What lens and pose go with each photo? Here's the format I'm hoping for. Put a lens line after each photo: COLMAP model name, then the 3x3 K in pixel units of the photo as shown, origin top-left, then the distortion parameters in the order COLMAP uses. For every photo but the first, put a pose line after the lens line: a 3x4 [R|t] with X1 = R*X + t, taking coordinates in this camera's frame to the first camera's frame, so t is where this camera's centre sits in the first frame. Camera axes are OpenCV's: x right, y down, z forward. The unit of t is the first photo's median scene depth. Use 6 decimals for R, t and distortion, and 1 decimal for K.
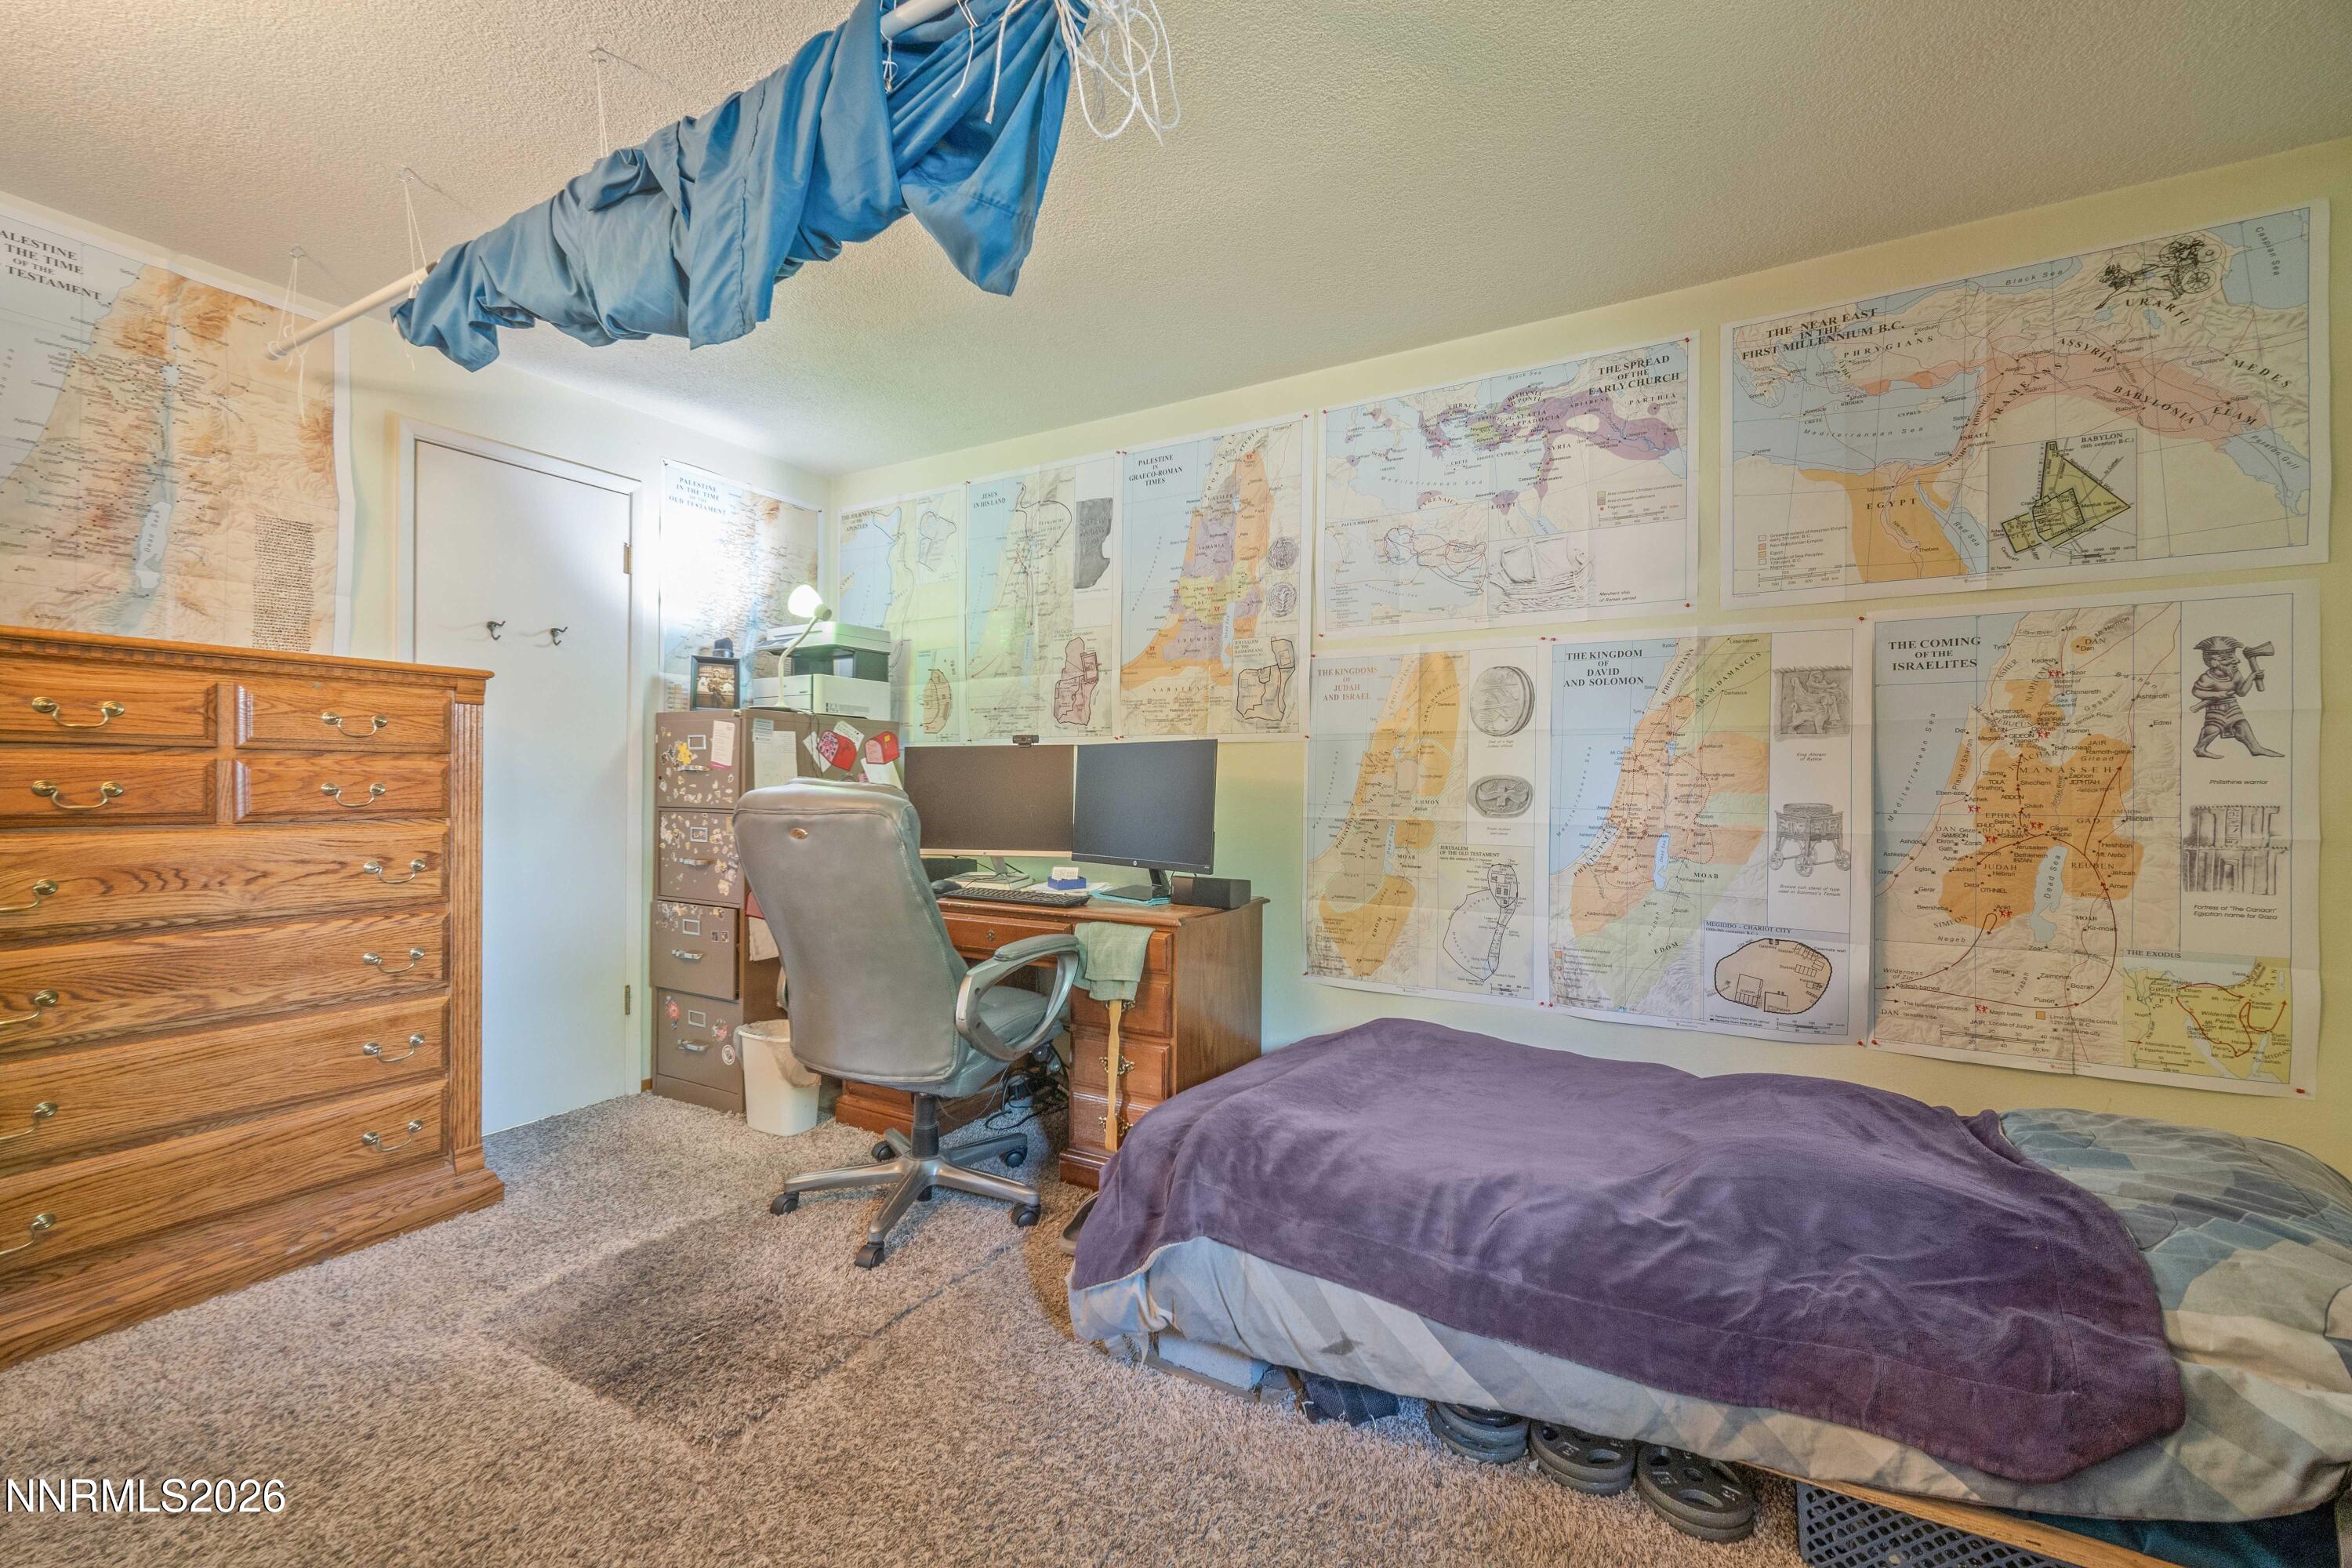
lens RADIAL K [[958.5, 0, 1164.3], [0, 958.5, 774.9], [0, 0, 1]] dist [-0.002828, -0.000433]
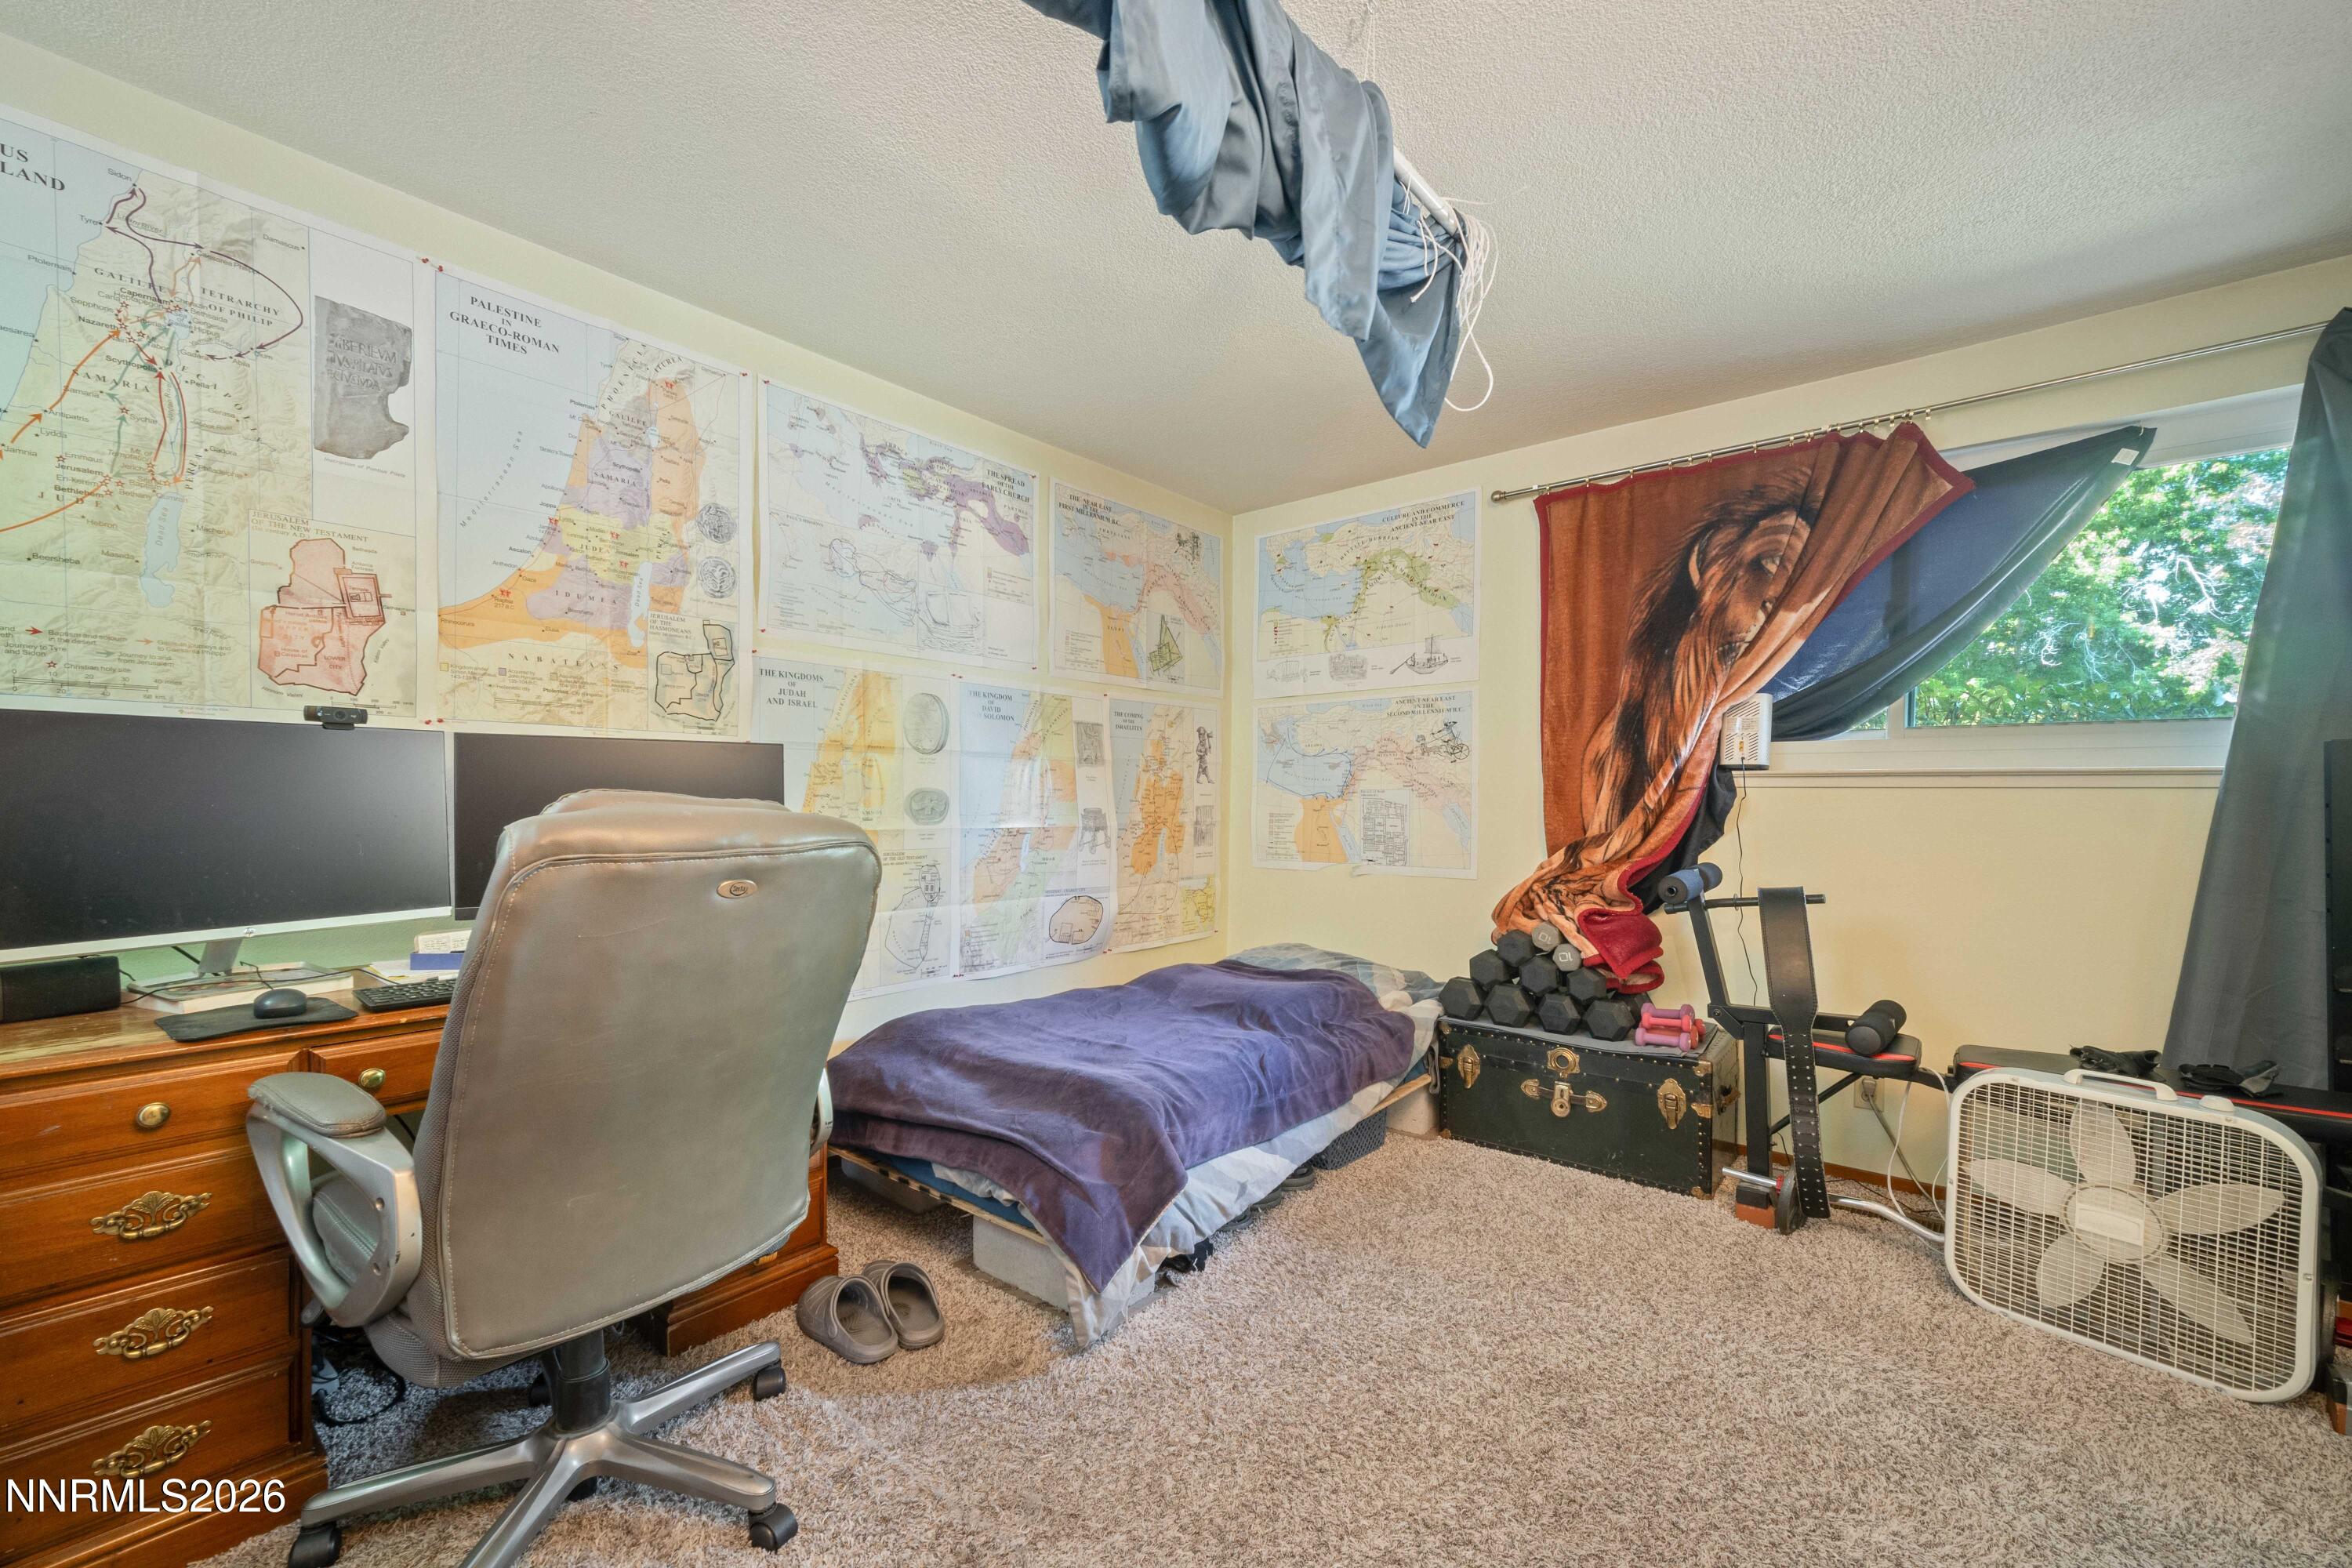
lens RADIAL K [[958.5, 0, 1161.0], [0, 958.5, 807.8], [0, 0, 1]] dist [-0.002828, -0.000433]
pose [[0.161357, -0.016935, 0.986751, -0.733968], [-0.017207, 0.999652, 0.019970, -0.003580], [-0.986746, -0.020201, 0.161010, 0.529277]]
